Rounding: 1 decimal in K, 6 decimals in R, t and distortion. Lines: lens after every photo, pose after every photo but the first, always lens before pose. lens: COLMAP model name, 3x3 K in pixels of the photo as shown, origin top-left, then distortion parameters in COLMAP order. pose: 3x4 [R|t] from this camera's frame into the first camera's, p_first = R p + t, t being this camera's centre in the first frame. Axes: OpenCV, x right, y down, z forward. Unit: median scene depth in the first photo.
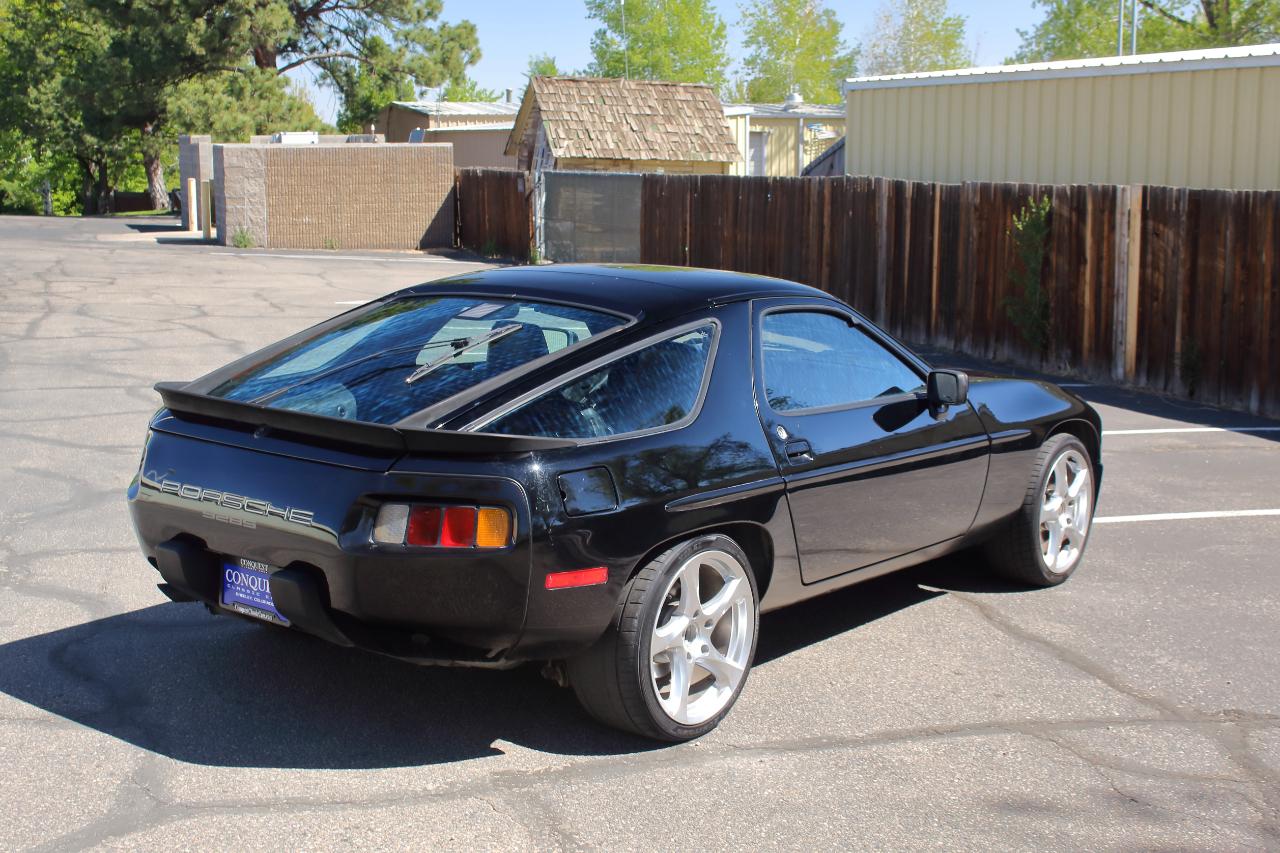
lens RADIAL K [[1682.4, 0, 641.6], [0, 1682.4, 428.1], [0, 0, 1]] dist [-0.076578, 0.092546]
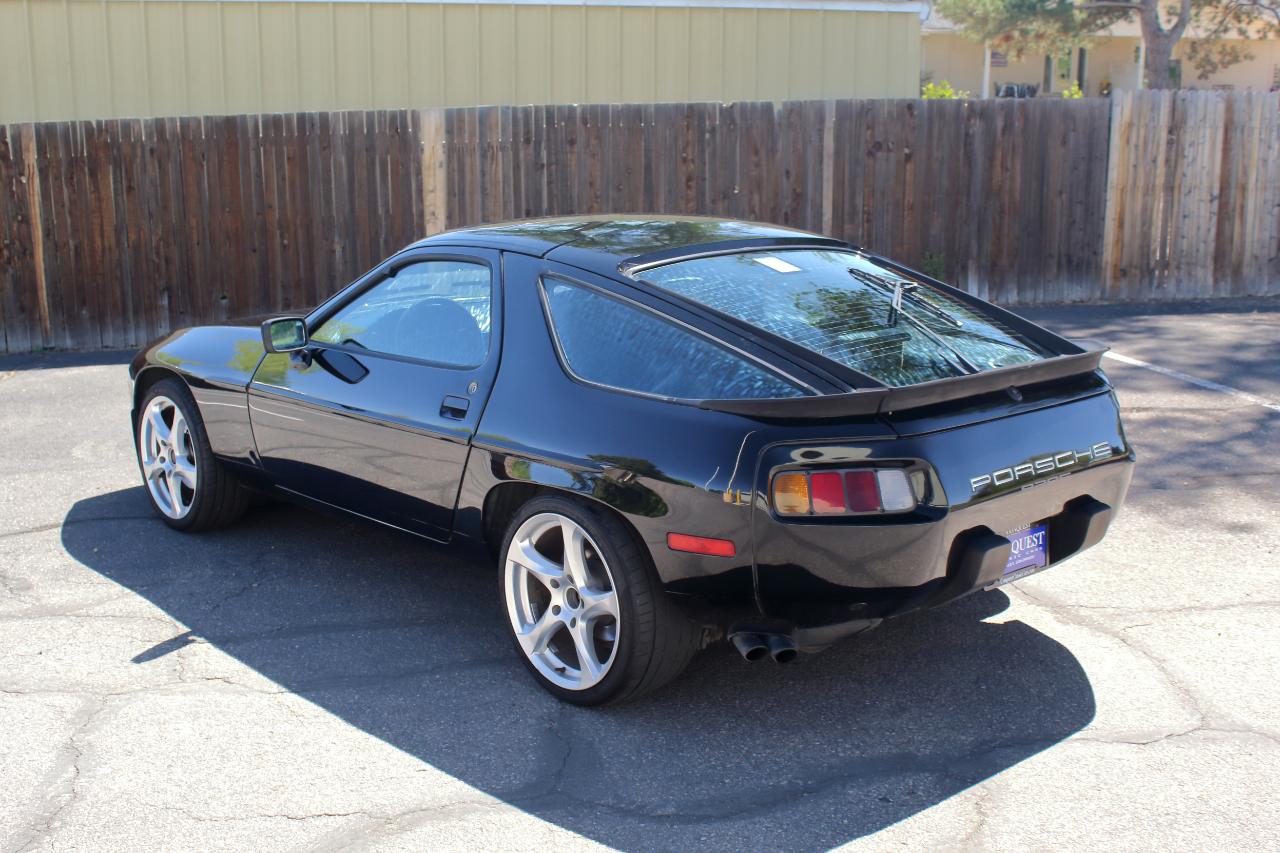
lens RADIAL K [[1516.3, 0, 636.2], [0, 1516.3, 428.8], [0, 0, 1]] dist [-0.105847, 0.147048]
pose [[0.168762, -0.224720, 0.959698, -0.902958], [0.161351, 0.966828, 0.198017, -0.152856], [-0.972361, 0.121430, 0.199423, 0.840175]]
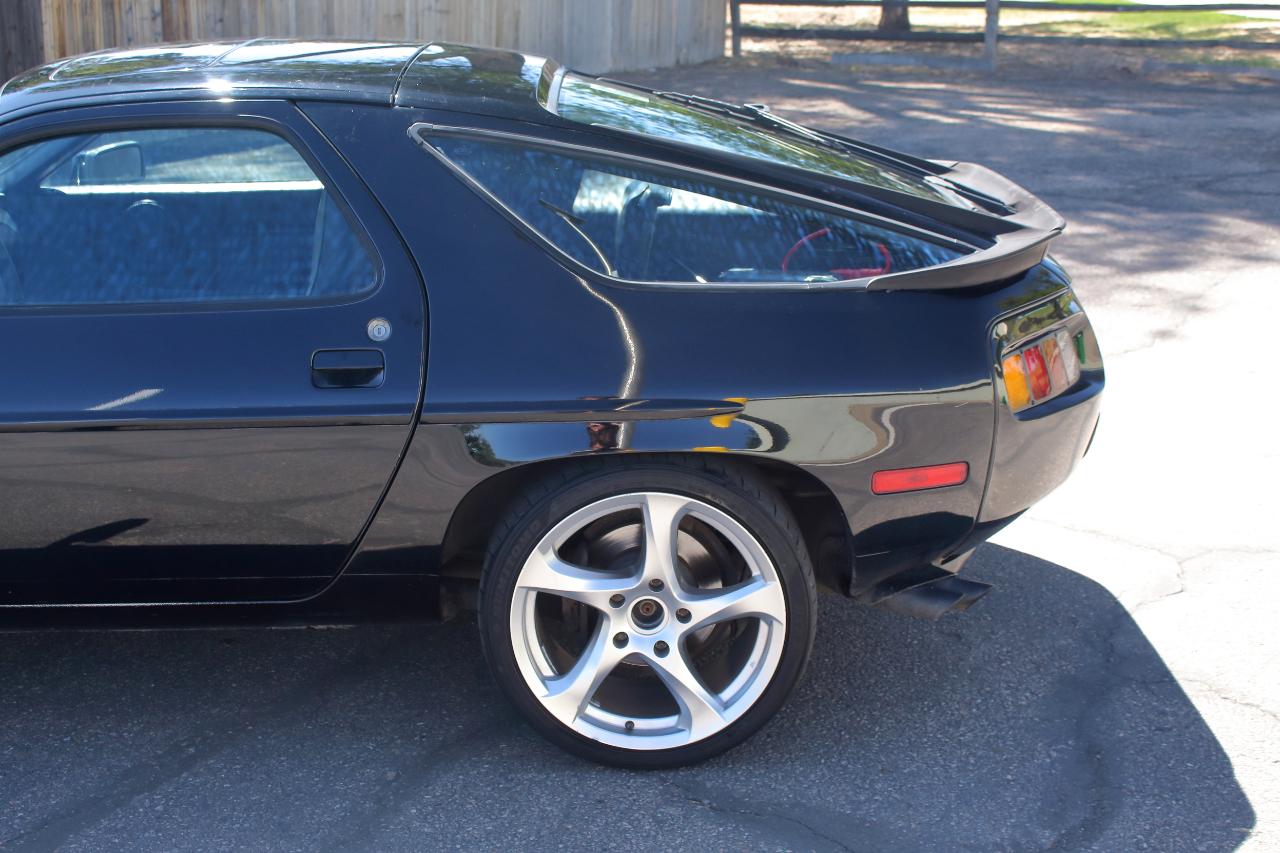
lens RADIAL K [[1798.1, 0, 640.0], [0, 1798.1, 425.2], [0, 0, 1]] dist [-0.041819, 0.037418]
pose [[-0.626033, -0.232294, 0.744394, -0.631288], [0.106886, 0.920028, 0.376993, -0.205693], [-0.772436, 0.315575, -0.551139, 1.329757]]
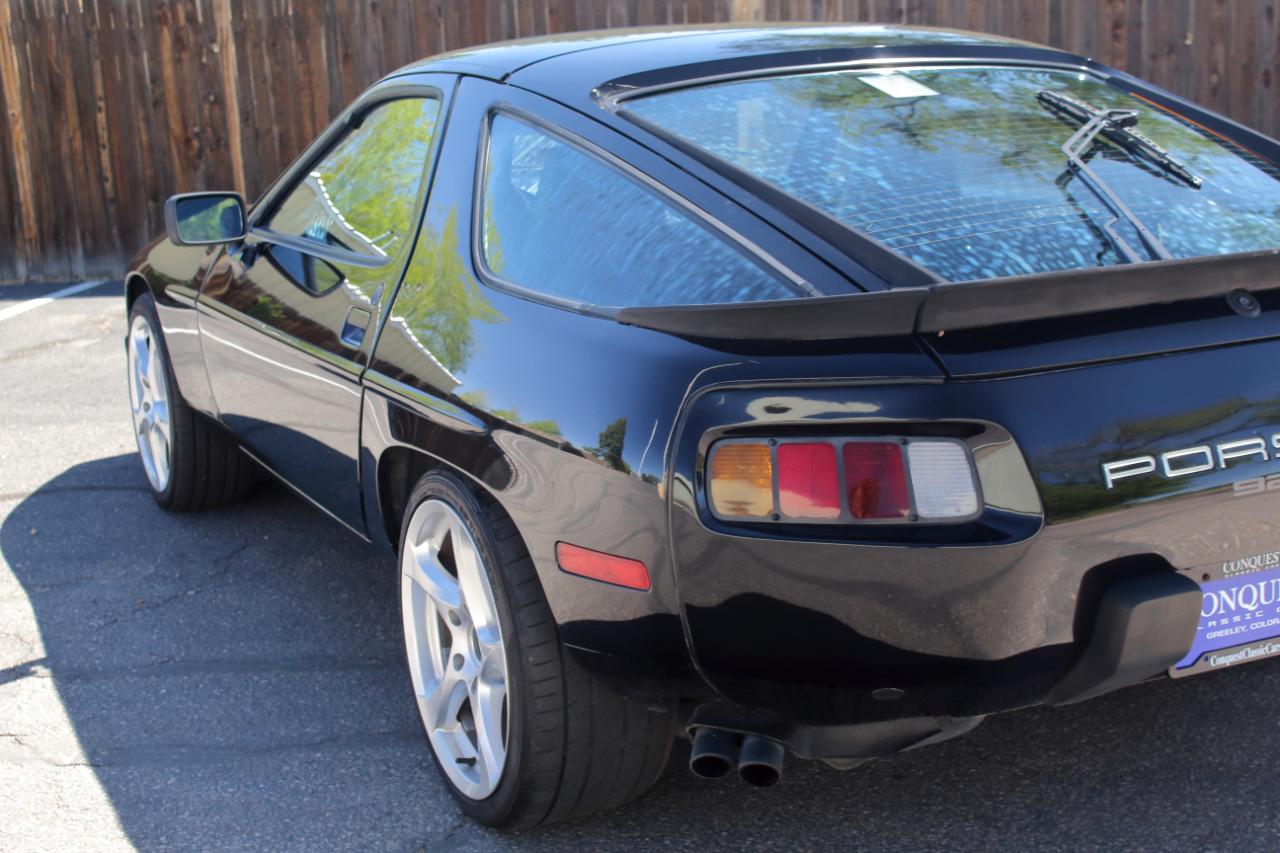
lens RADIAL K [[1923.0, 0, 641.0], [0, 1923.0, 426.4], [0, 0, 1]] dist [-0.017793, 0.026985]
pose [[0.438150, -0.234044, 0.867899, -0.667260], [0.191099, 0.967692, 0.164480, -0.075746], [-0.878354, 0.093788, 0.468720, 0.717544]]
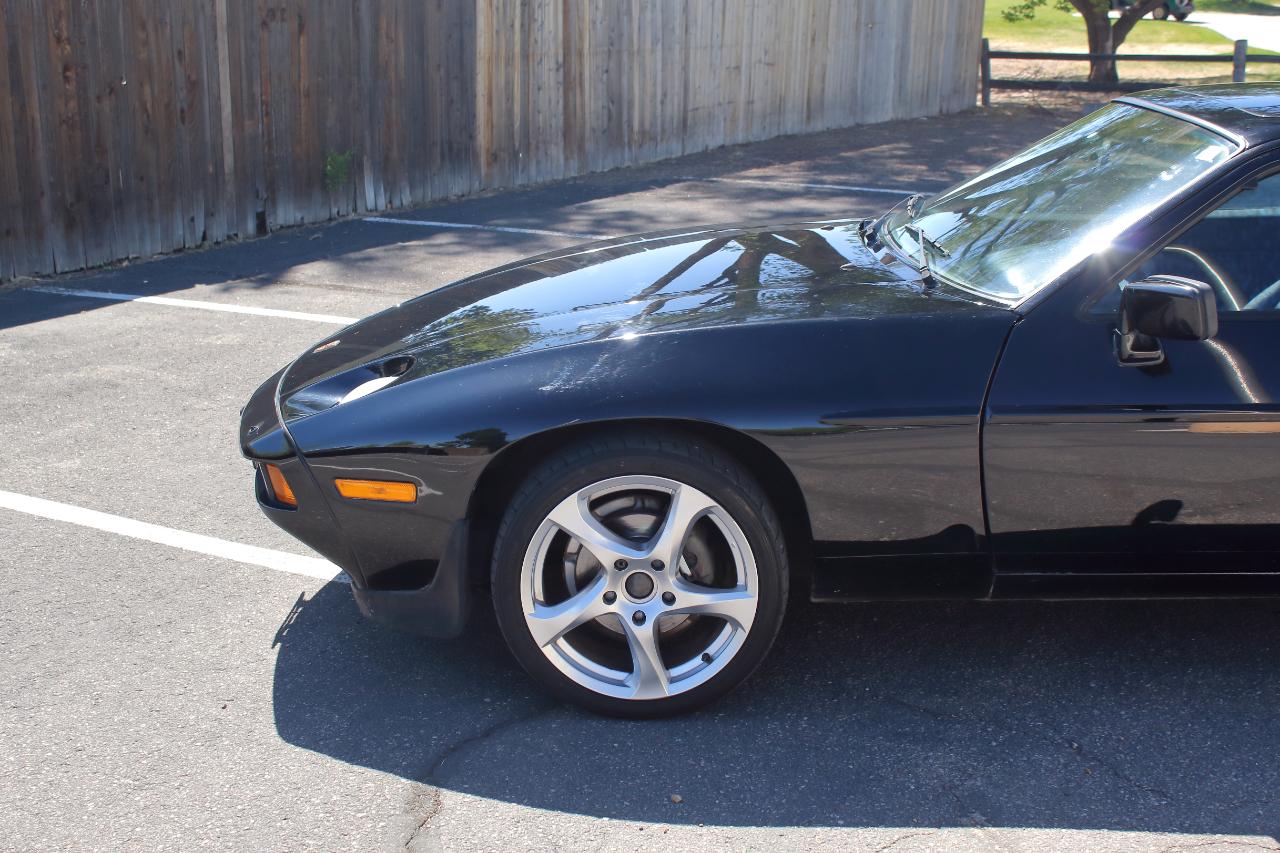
lens RADIAL K [[1688.5, 0, 639.1], [0, 1688.5, 428.6], [0, 0, 1]] dist [-0.076515, 0.111587]
pose [[-0.596169, -0.225216, 0.770623, -0.414077], [0.114787, 0.926078, 0.359449, -0.255506], [-0.794611, 0.302750, -0.526247, 1.683159]]
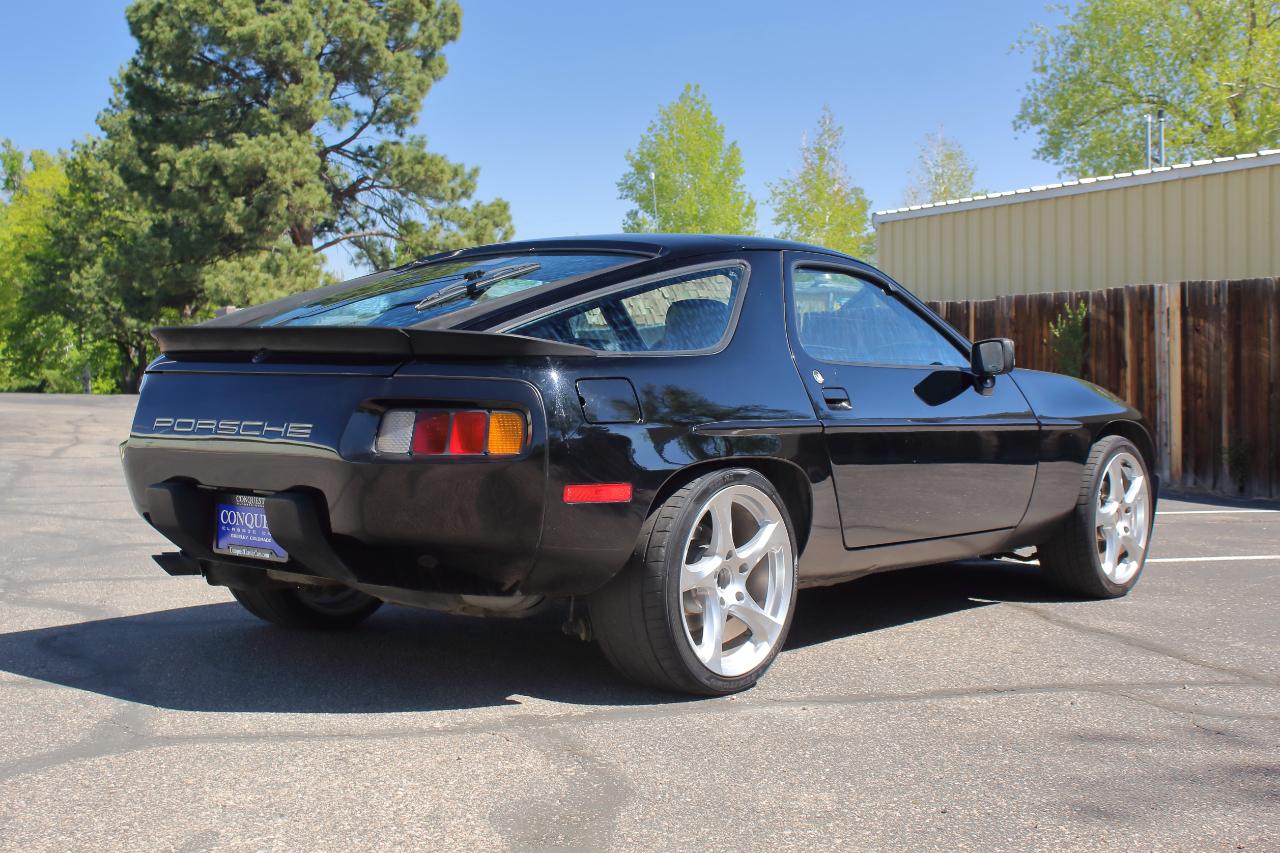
lens RADIAL K [[1682.3, 0, 642.1], [0, 1682.3, 424.6], [0, 0, 1]] dist [-0.081358, 0.099727]
pose [[0.999681, -0.014892, -0.020377, 0.003836], [0.012422, 0.993127, -0.116377, 0.122346], [0.021970, 0.116087, 0.992996, 0.065066]]
